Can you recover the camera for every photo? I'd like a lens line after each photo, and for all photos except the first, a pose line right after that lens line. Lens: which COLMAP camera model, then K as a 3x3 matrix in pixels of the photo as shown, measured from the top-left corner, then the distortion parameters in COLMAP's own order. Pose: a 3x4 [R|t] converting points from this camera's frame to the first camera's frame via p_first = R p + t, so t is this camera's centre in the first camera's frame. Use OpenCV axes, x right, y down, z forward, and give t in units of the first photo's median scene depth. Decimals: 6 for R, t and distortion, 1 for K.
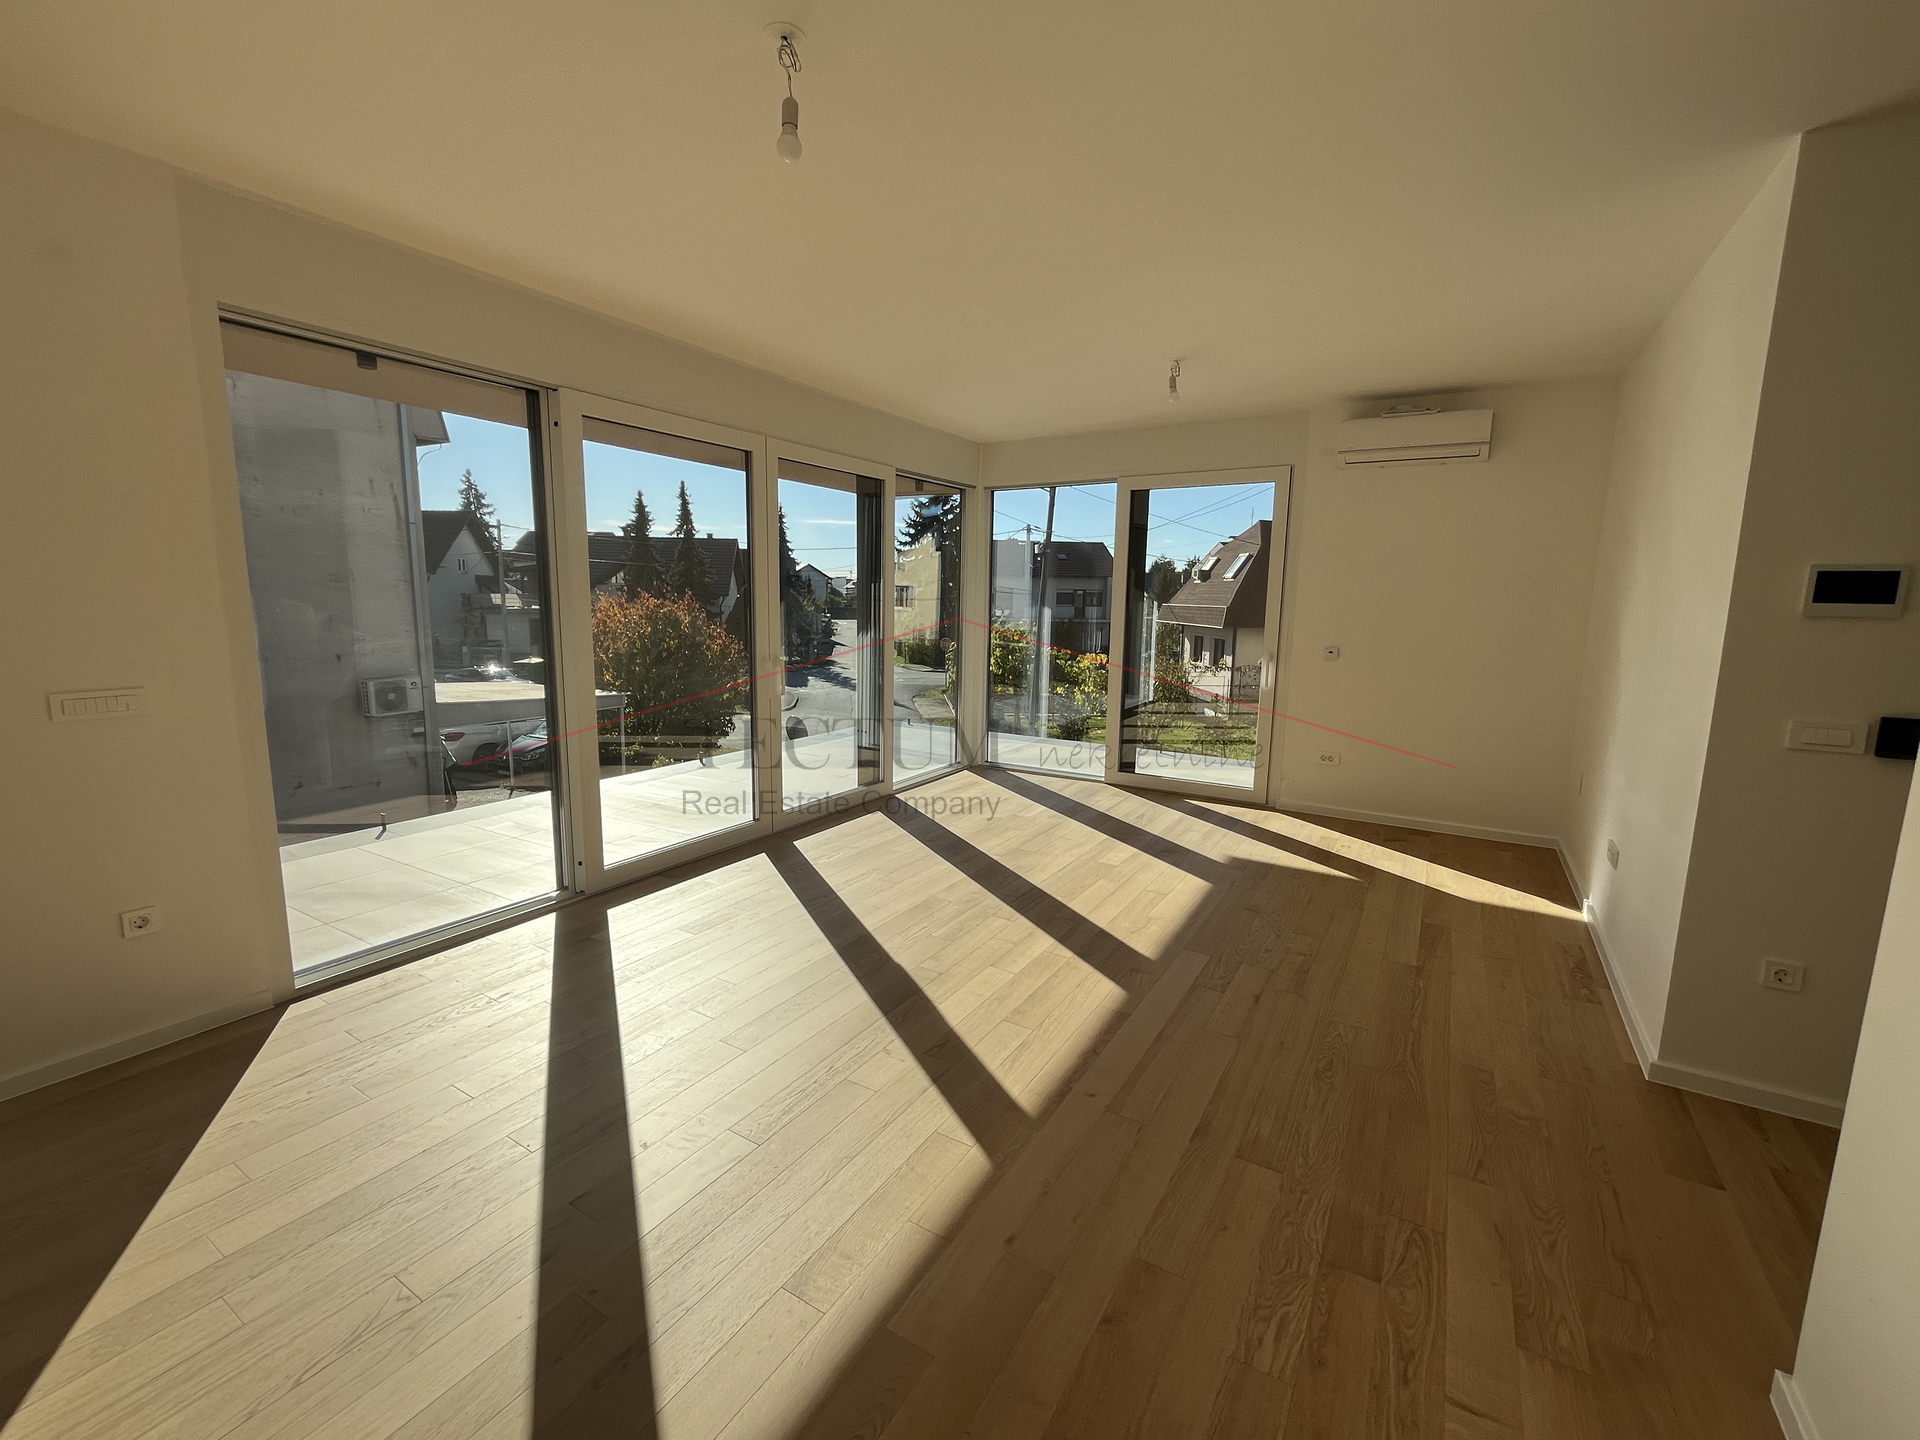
lens RADIAL K [[805.9, 0, 951.9], [0, 805.9, 715.9], [0, 0, 1]] dist [-0.002173, 0.000100]
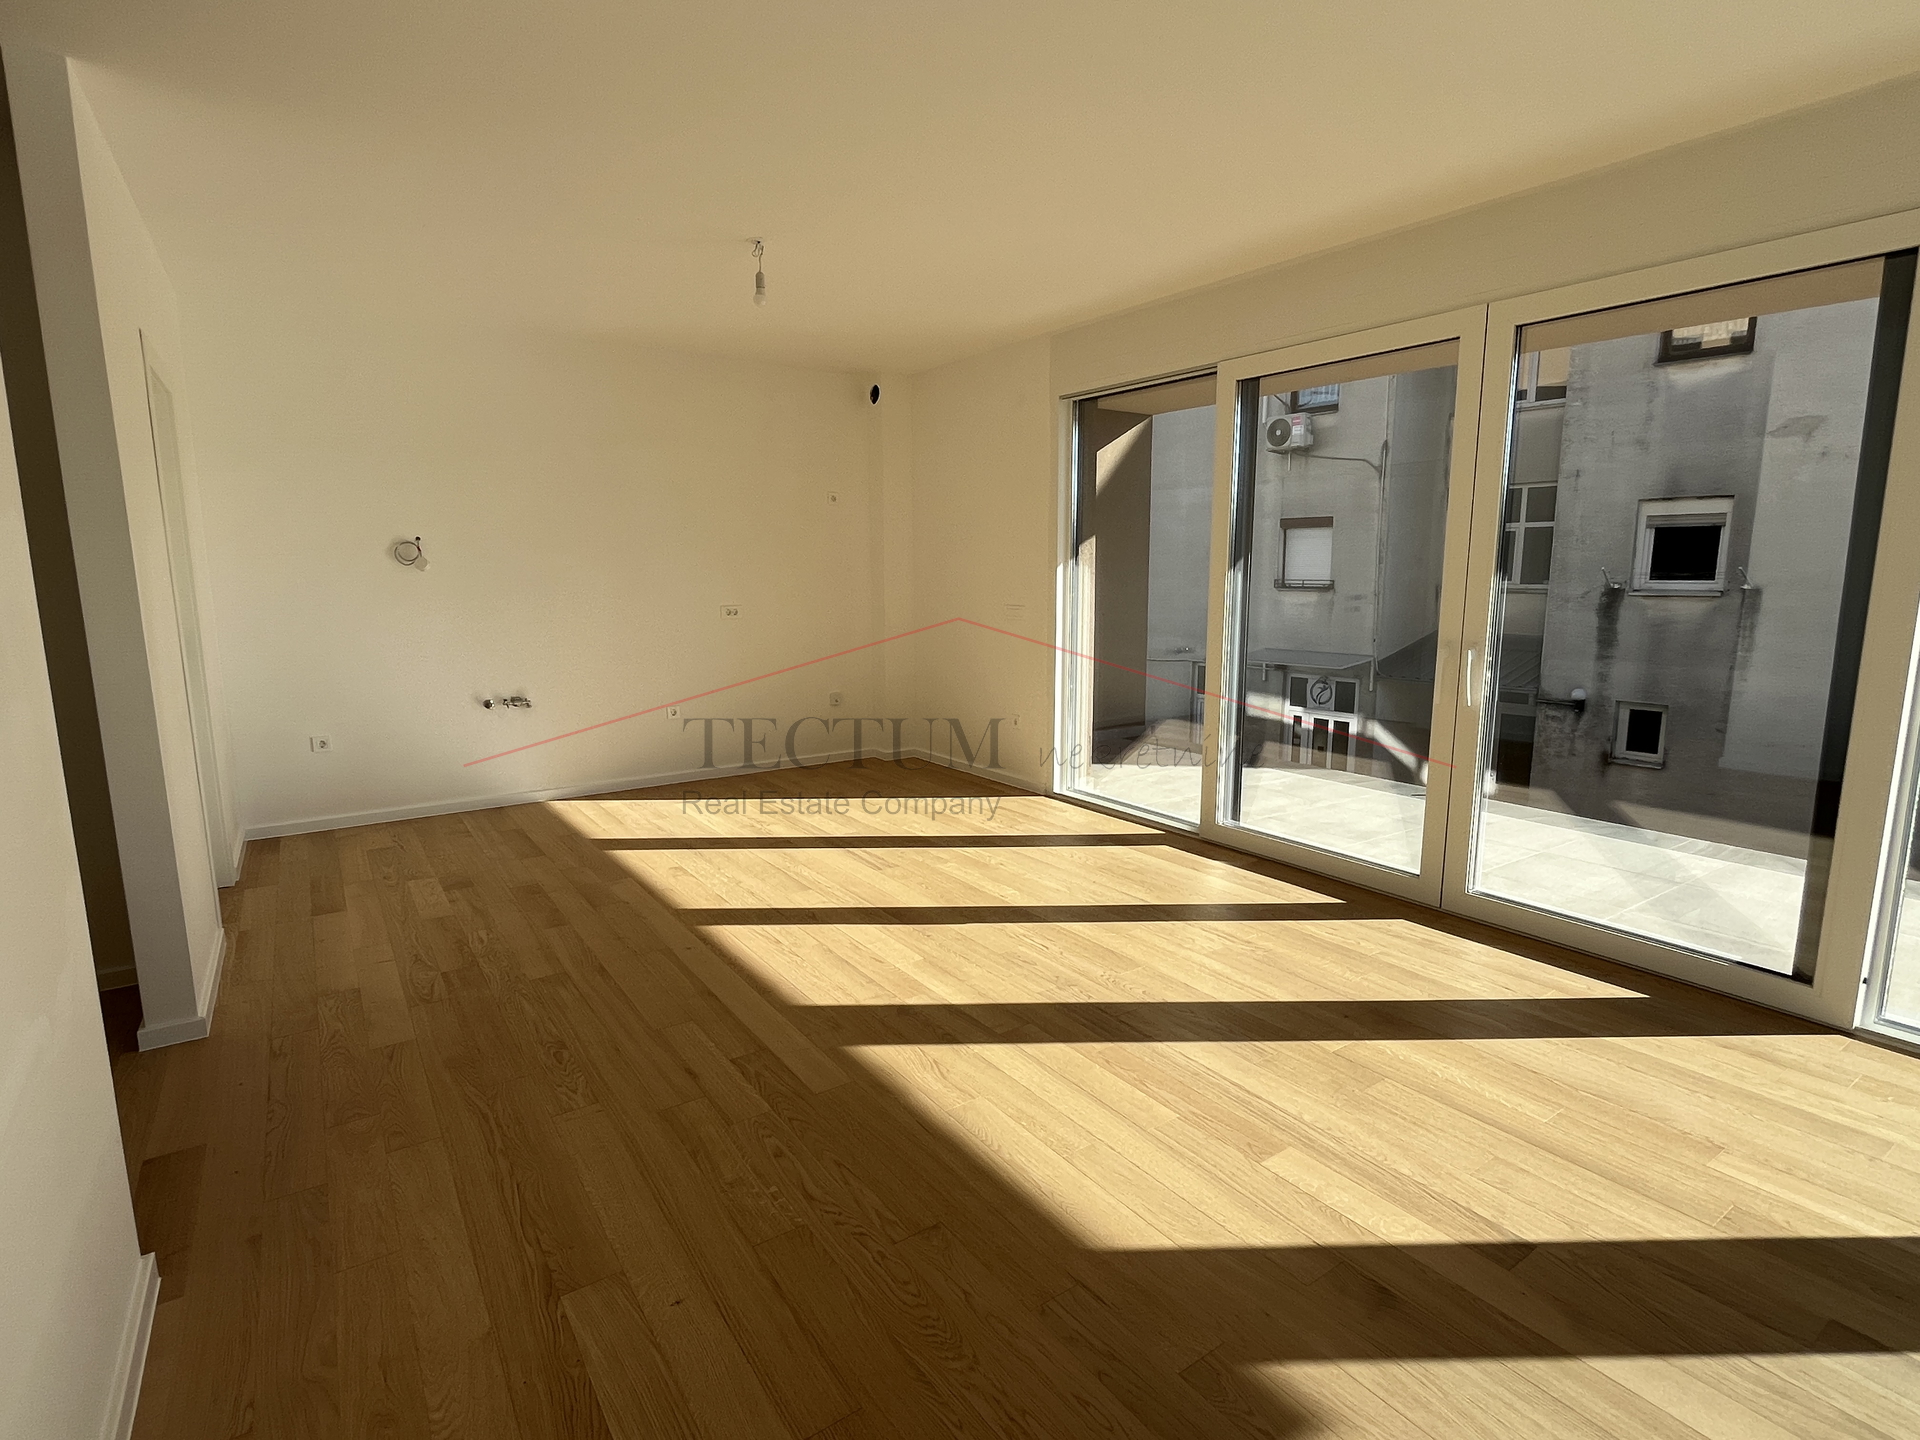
lens RADIAL K [[948.4, 0, 948.7], [0, 948.4, 721.9], [0, 0, 1]] dist [0.001641, -0.001549]
pose [[-0.403845, 0.135749, -0.904700, 0.846518], [-0.138065, 0.968558, 0.206961, -0.148350], [0.904349, 0.208487, -0.372405, 1.205292]]
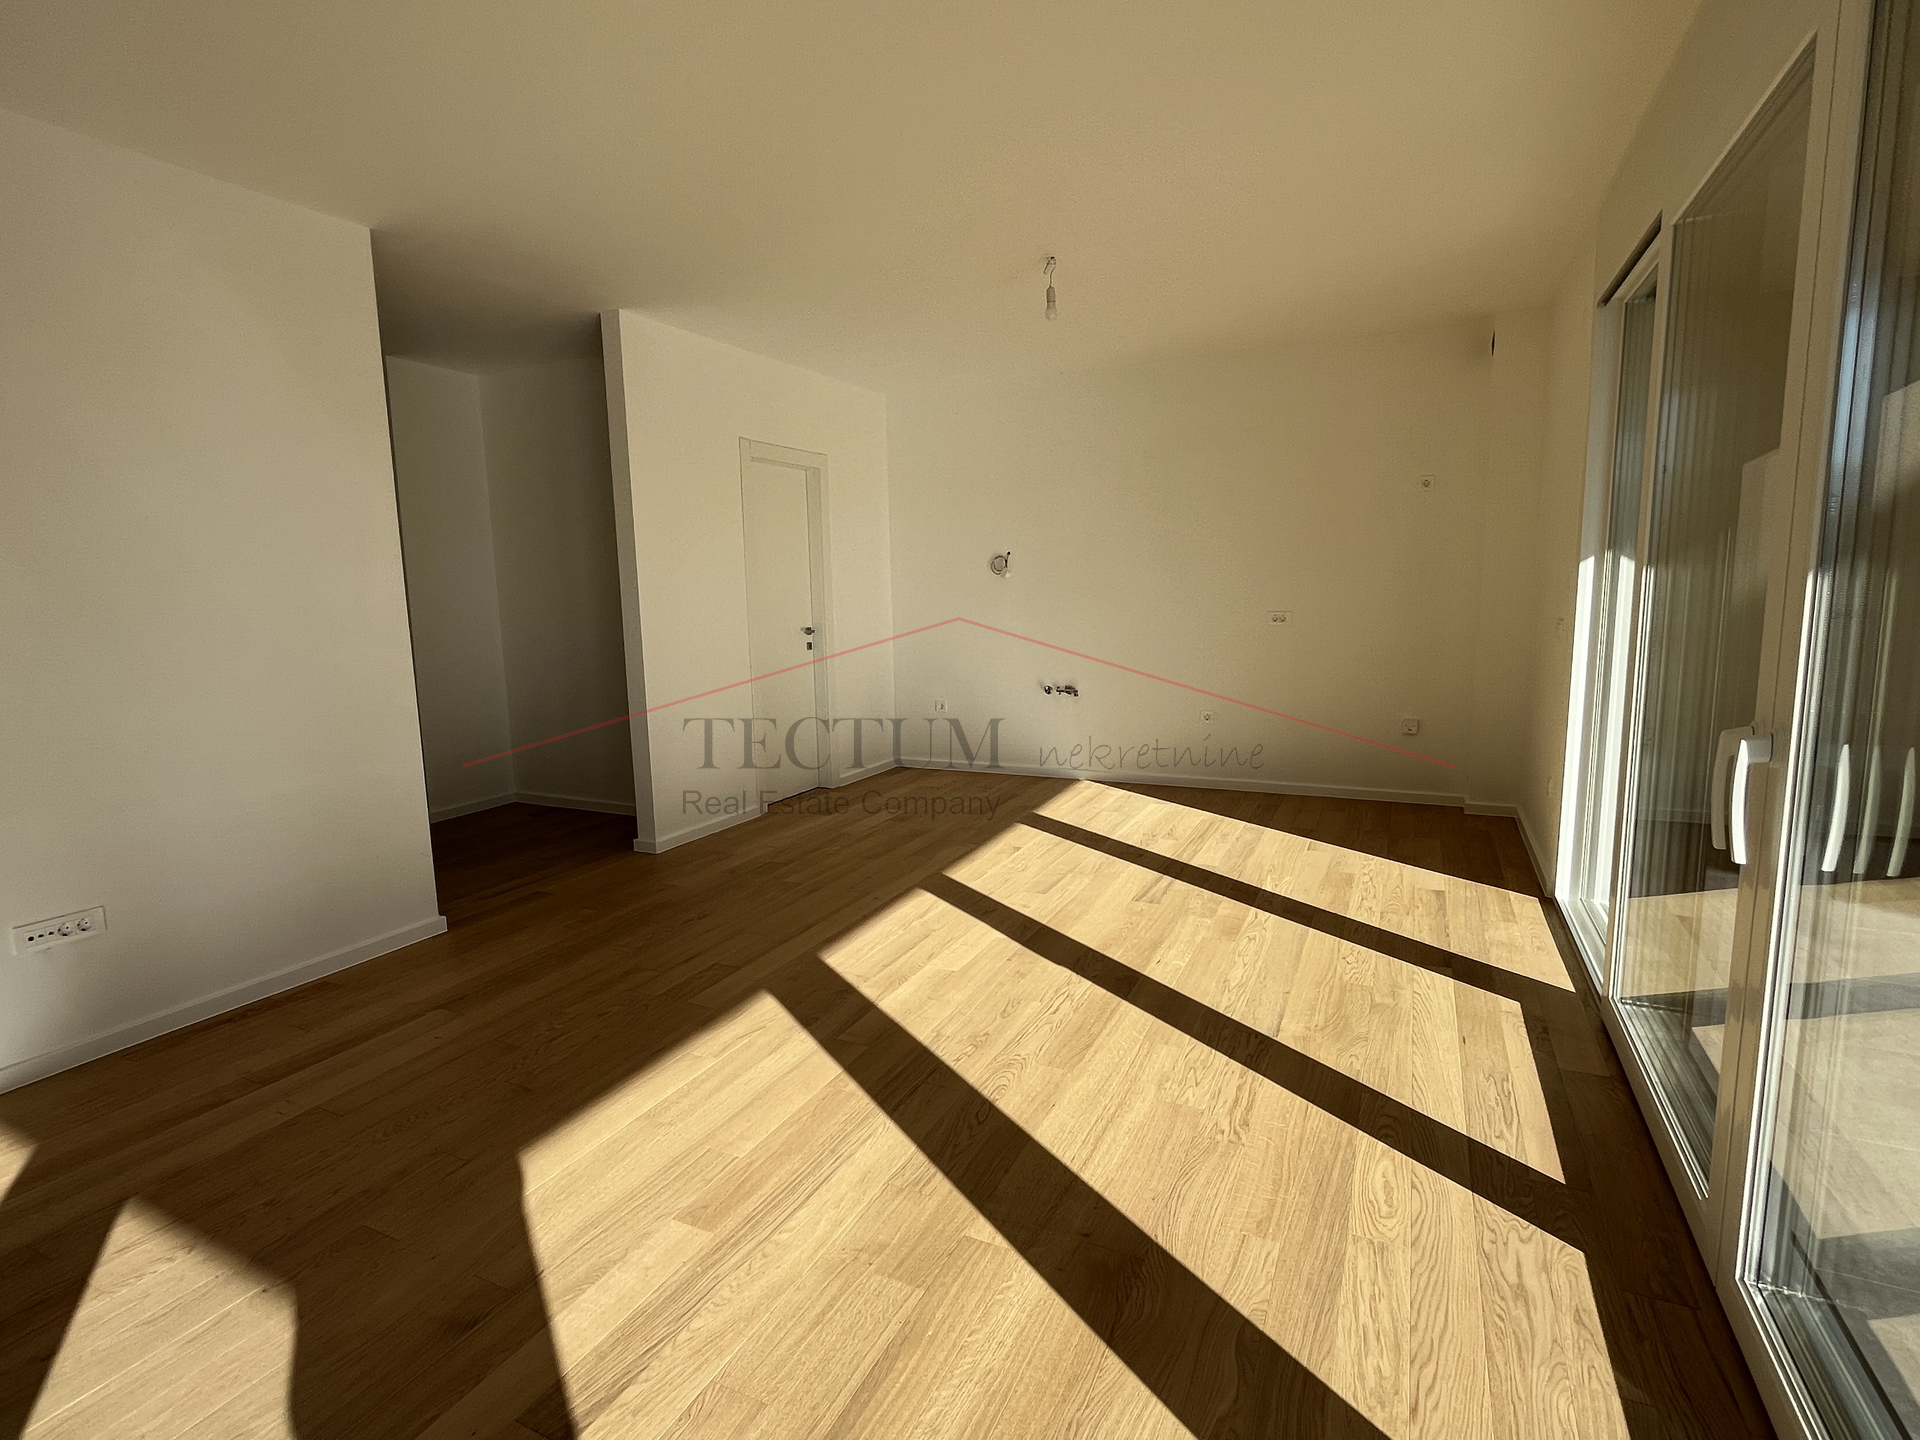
lens RADIAL K [[948.4, 0, 949.9], [0, 948.4, 724.1], [0, 0, 1]] dist [0.001641, -0.001549]
pose [[-0.994771, 0.023511, -0.099391, 0.135000], [-0.006483, 0.956646, 0.291181, -0.223257], [0.101928, 0.290302, -0.951491, 1.689563]]
